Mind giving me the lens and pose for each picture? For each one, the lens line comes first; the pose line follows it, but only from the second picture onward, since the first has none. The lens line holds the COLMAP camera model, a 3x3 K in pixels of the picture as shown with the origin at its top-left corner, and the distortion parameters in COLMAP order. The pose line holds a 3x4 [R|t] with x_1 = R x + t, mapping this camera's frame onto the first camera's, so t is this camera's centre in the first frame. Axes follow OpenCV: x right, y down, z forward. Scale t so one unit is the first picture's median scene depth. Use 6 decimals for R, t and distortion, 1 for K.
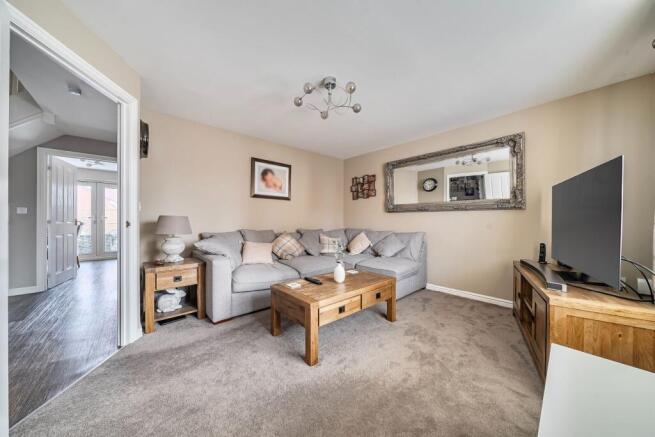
lens RADIAL K [[222.3, 0, 329.2], [0, 222.3, 220.0], [0, 0, 1]] dist [-0.001624, -0.000172]
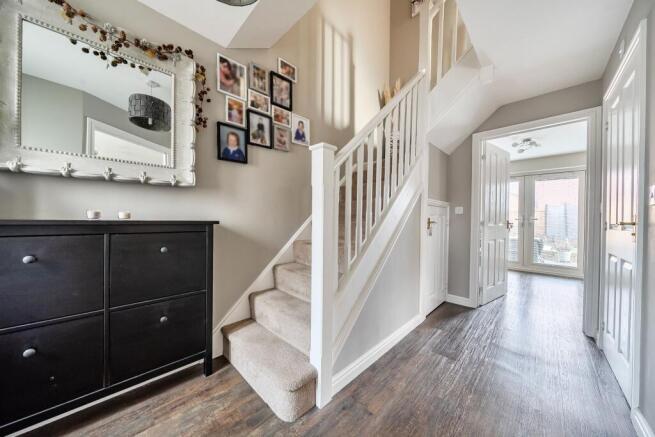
lens RADIAL K [[222.3, 0, 329.1], [0, 222.3, 219.2], [0, 0, 1]] dist [-0.001624, -0.000172]
pose [[0.057302, 0.002206, -0.998354, -0.412877], [-0.017313, 0.999849, 0.001215, 0.001482], [0.998207, 0.017215, 0.057331, 0.337093]]
